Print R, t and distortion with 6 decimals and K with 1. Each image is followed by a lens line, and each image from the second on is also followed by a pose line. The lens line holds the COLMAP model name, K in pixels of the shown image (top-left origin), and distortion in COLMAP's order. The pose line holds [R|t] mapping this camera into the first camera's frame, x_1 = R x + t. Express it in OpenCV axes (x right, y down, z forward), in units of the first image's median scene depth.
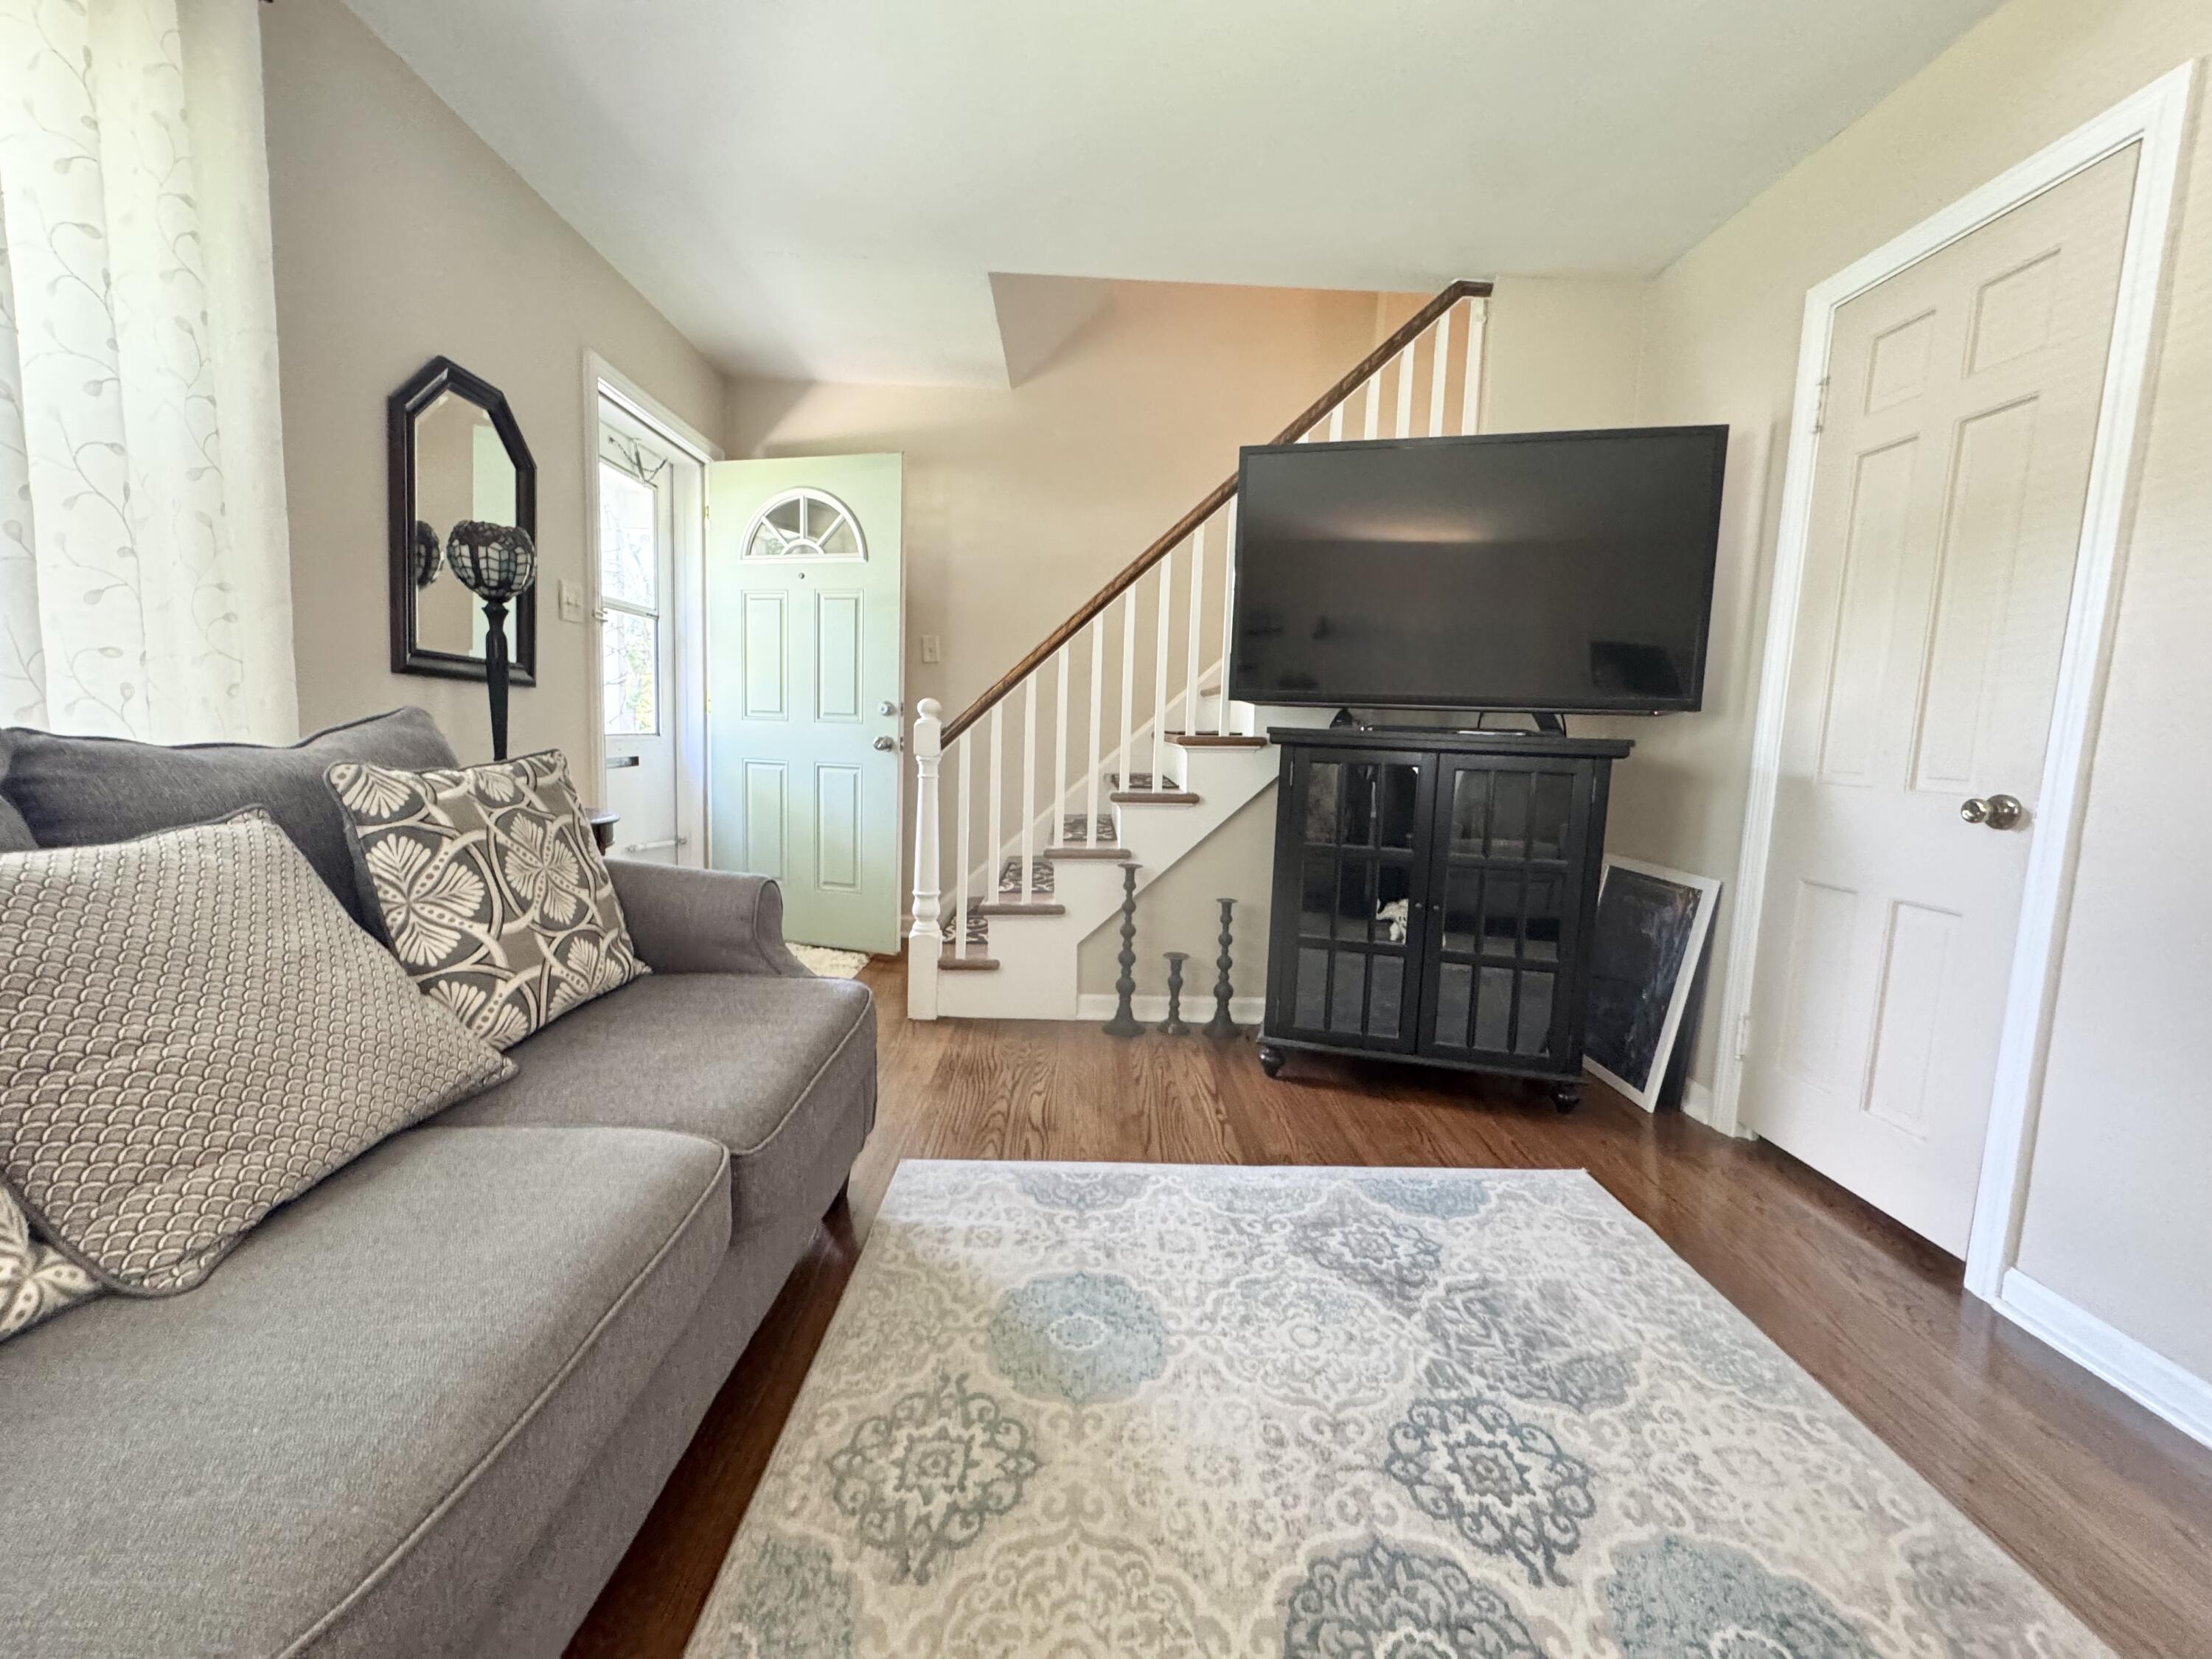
lens RADIAL K [[883.7, 0, 1108.2], [0, 883.7, 823.0], [0, 0, 1]] dist [-0.000989, 0.000076]
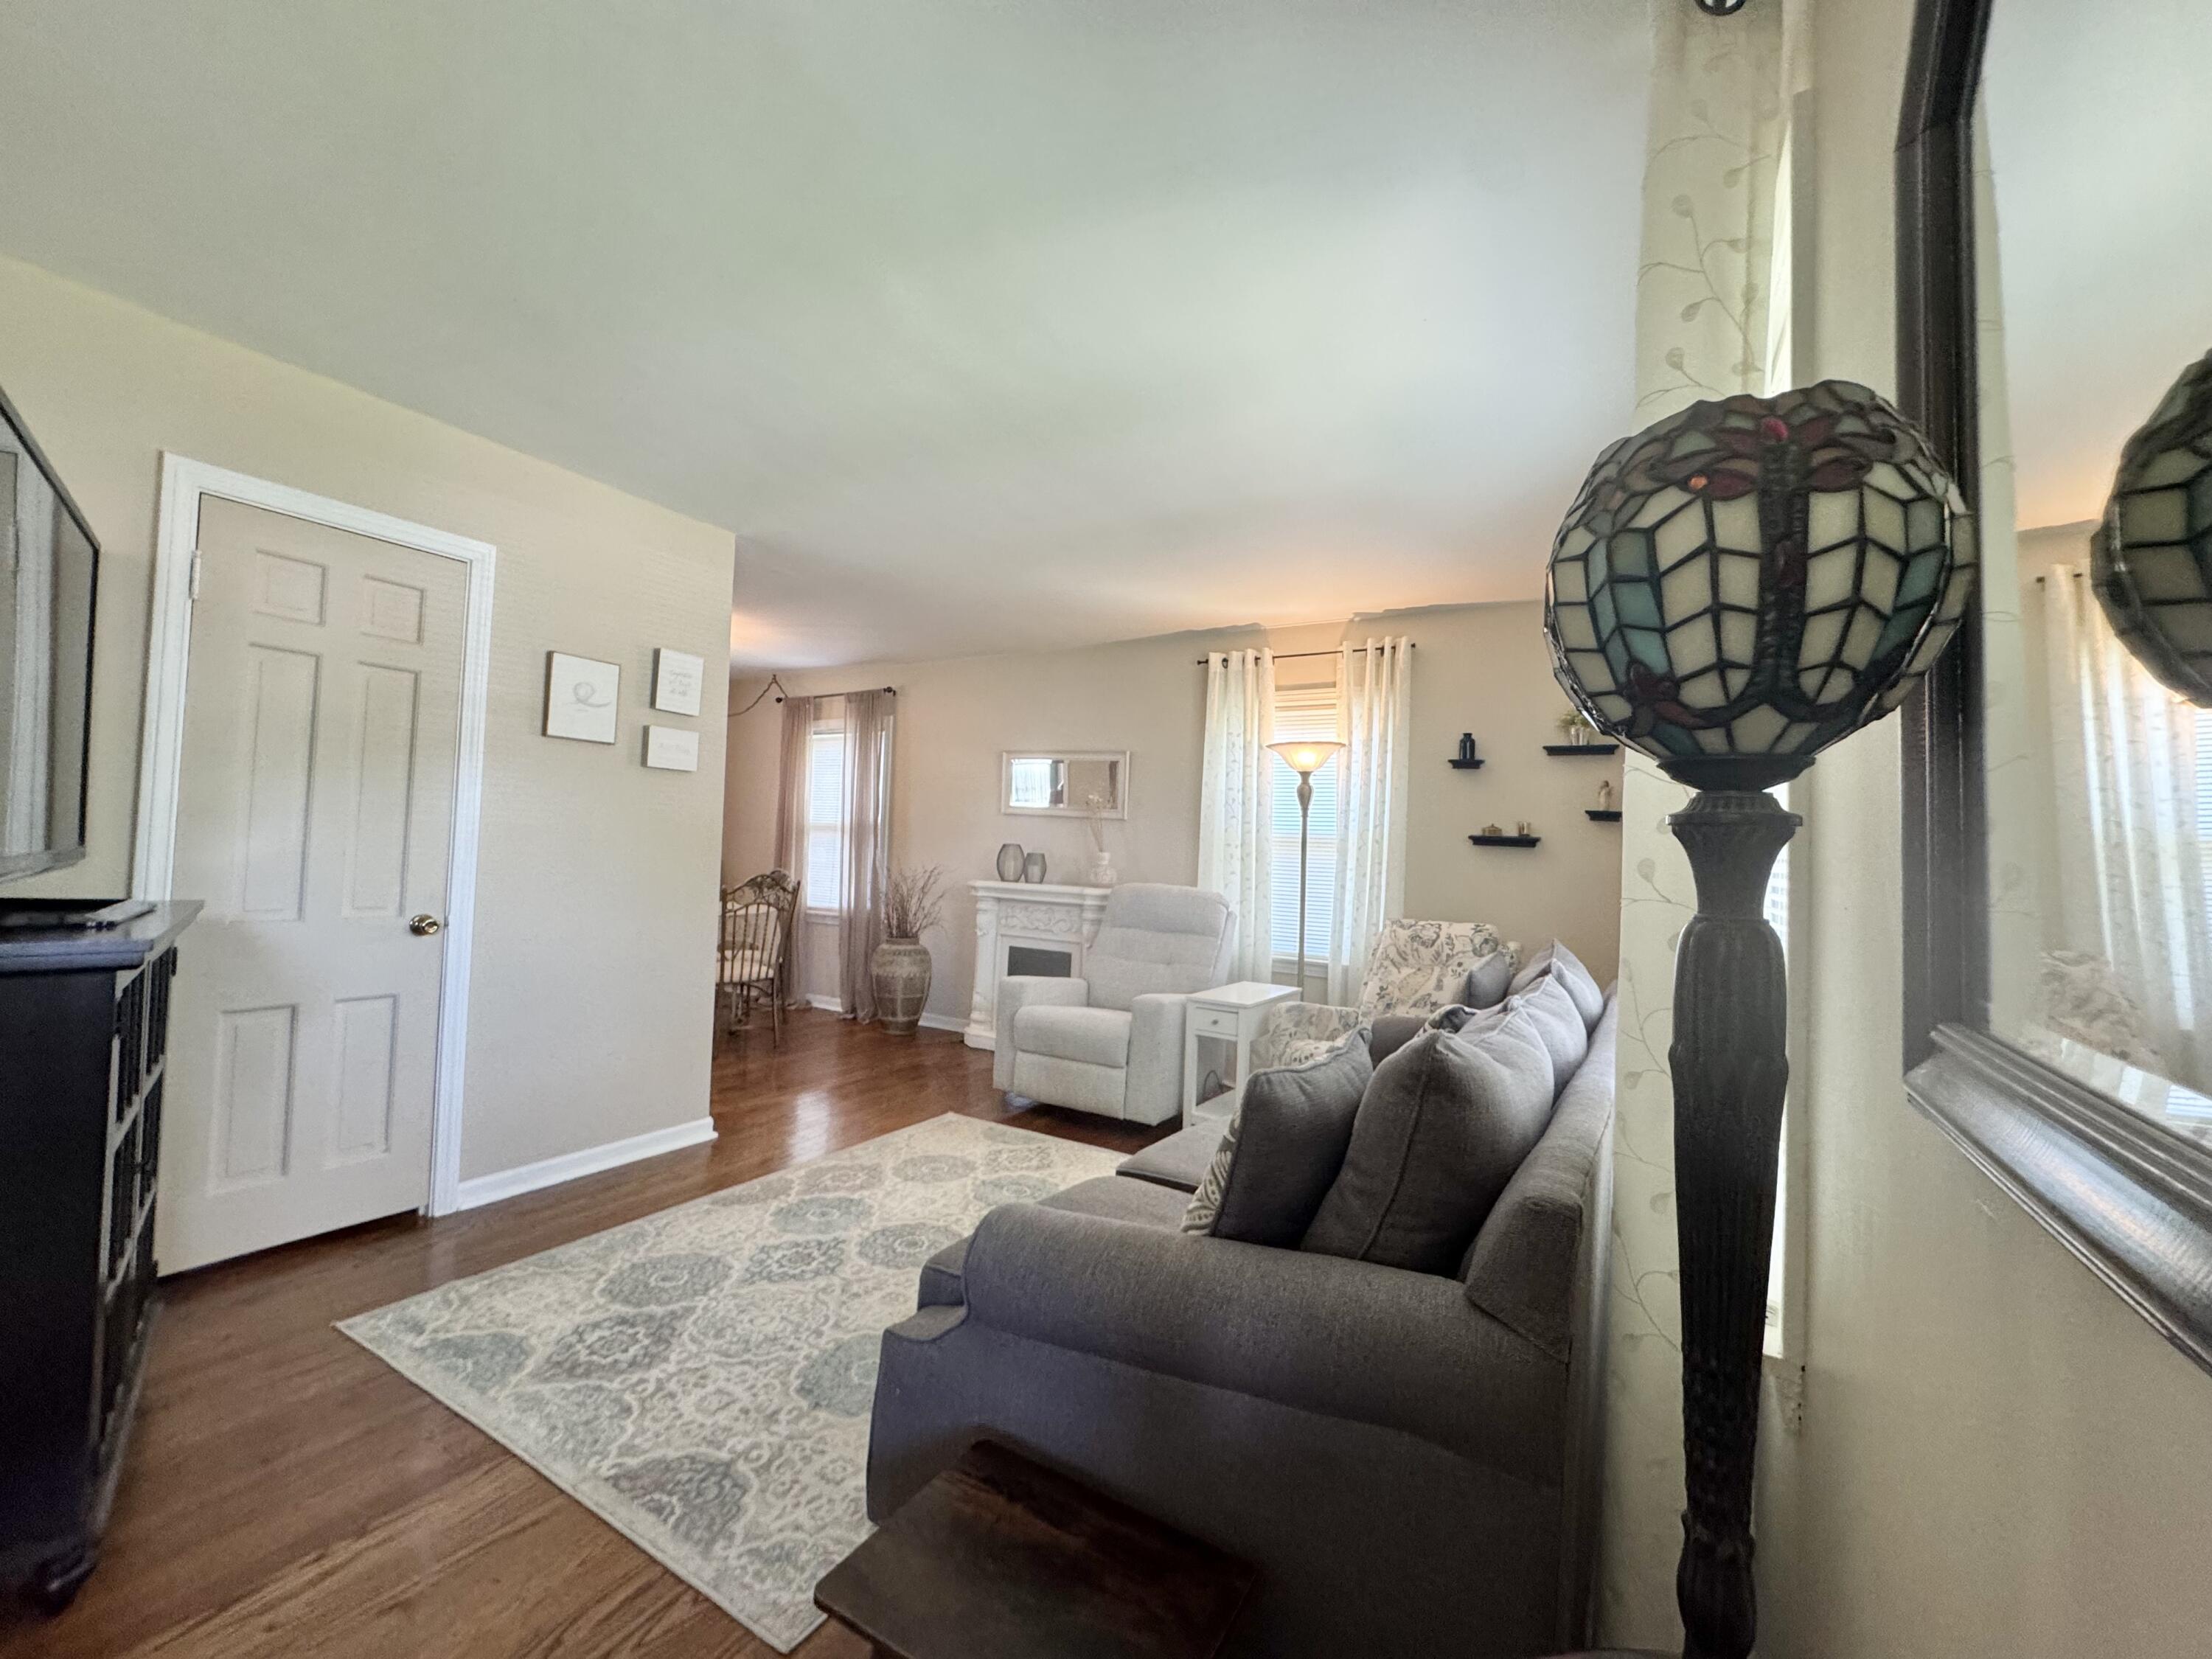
lens RADIAL K [[883.7, 0, 1108.2], [0, 883.7, 823.0], [0, 0, 1]] dist [-0.000989, 0.000076]
pose [[-0.845905, -0.049815, 0.531003, -0.720192], [-0.010619, 0.997004, 0.076614, -0.267166], [-0.533229, 0.059169, -0.843899, 1.334392]]
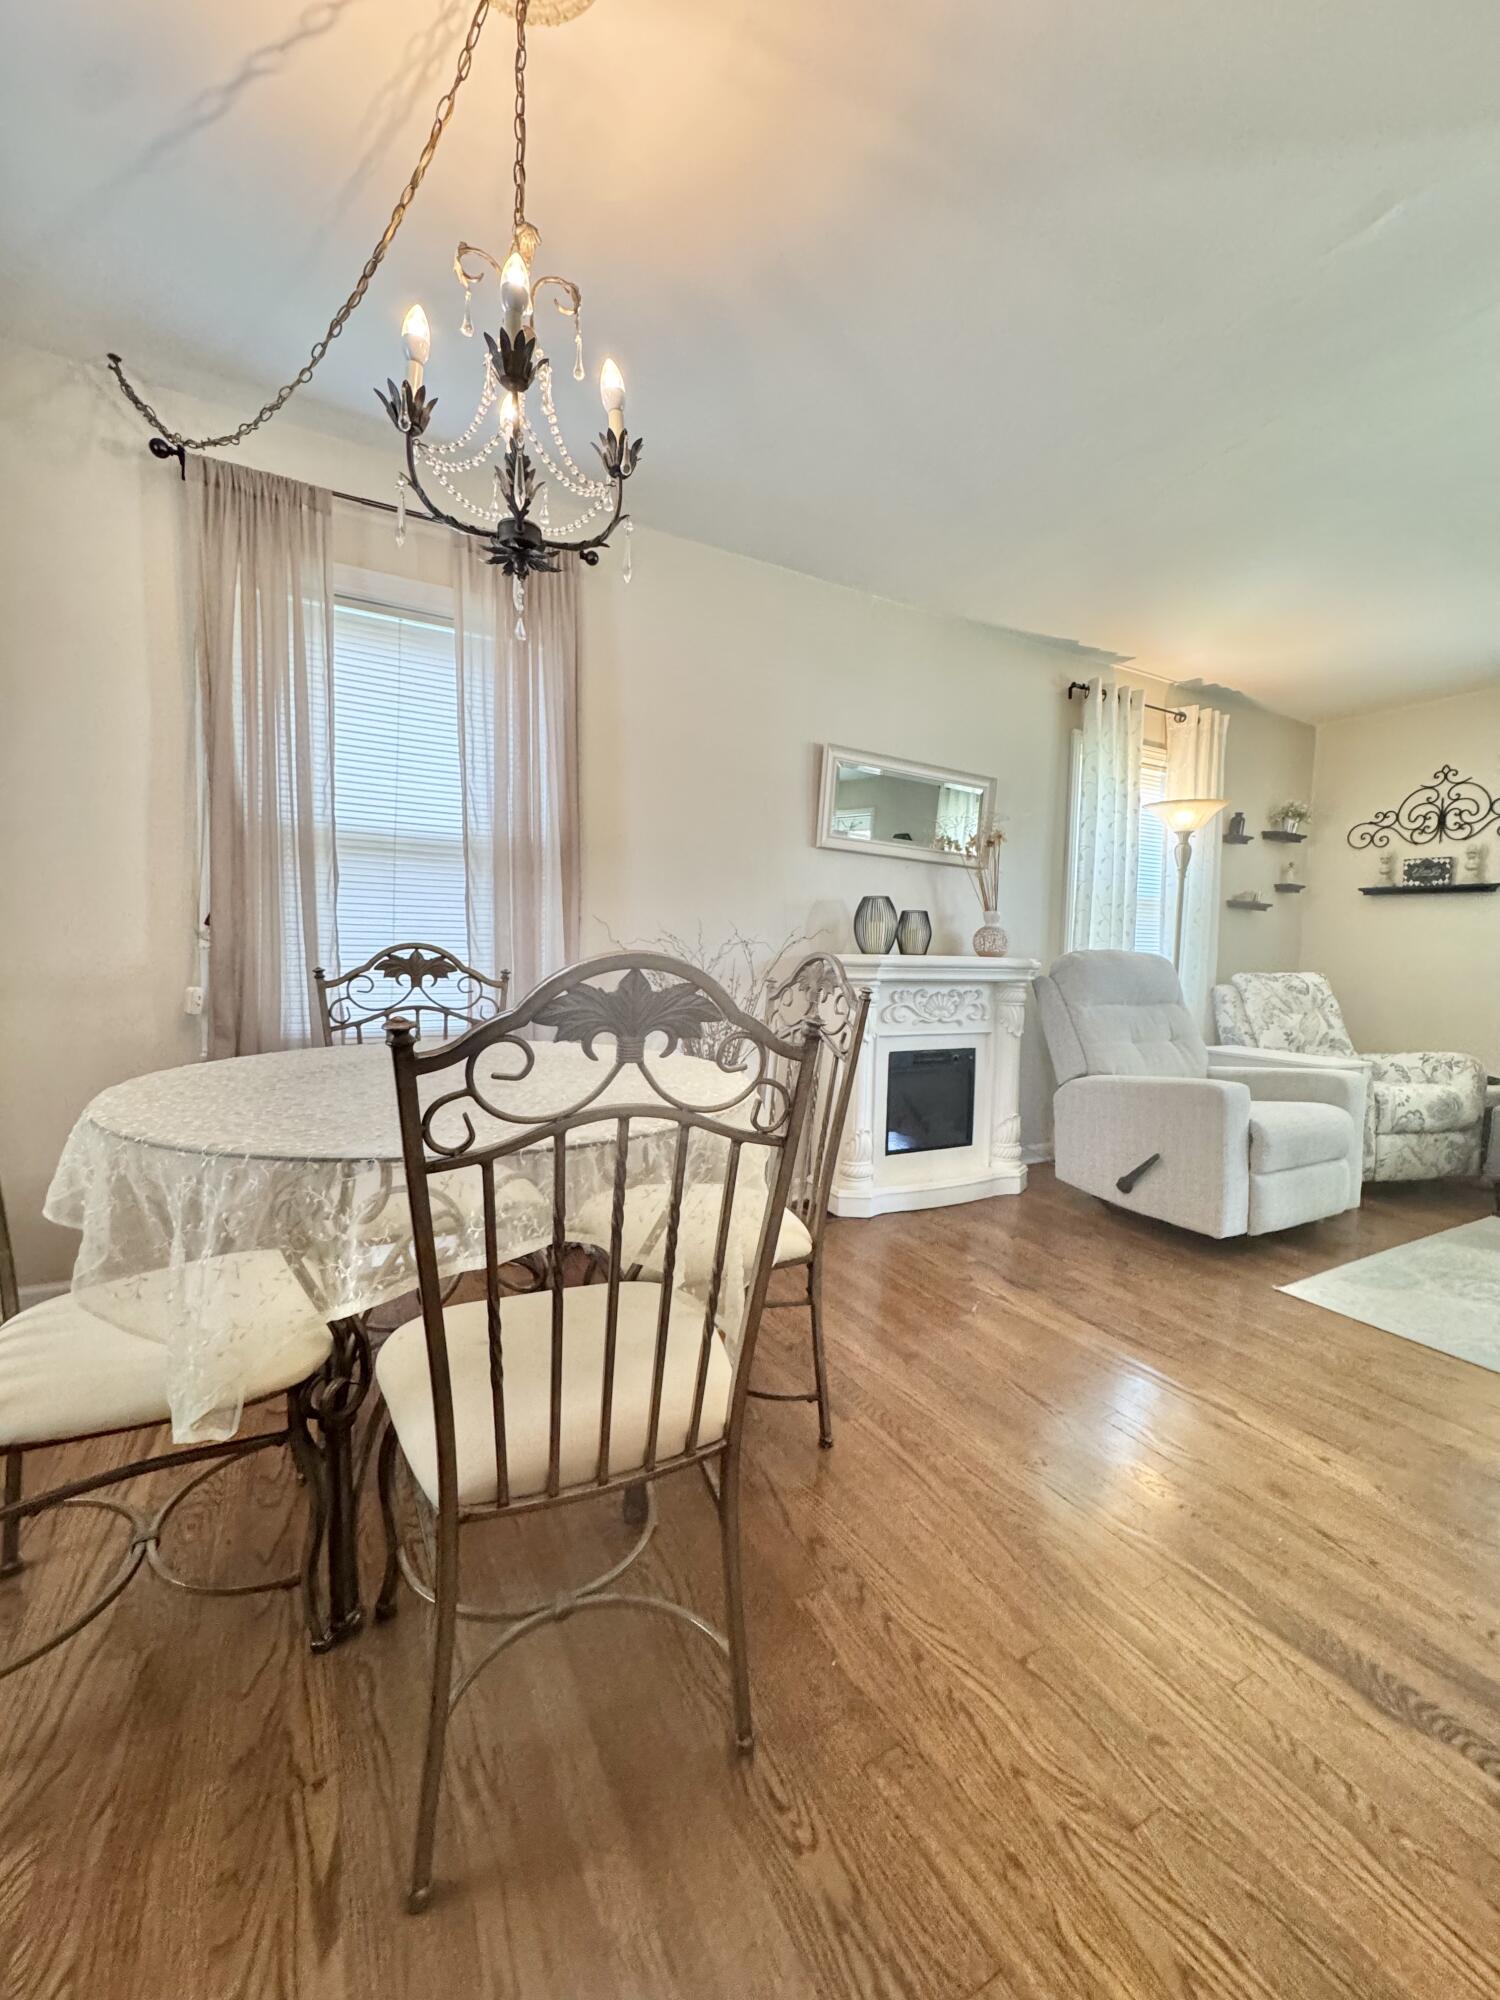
lens RADIAL K [[799.0, 0, 750.0], [0, 799.0, 1000.0], [0, 0, 1]] dist [-0.000989, 0.000076]
pose [[-0.889040, -0.026704, -0.457050, 1.786419], [-0.103986, 0.983985, 0.144779, -0.005643], [0.445864, 0.176241, -0.877579, 0.564116]]
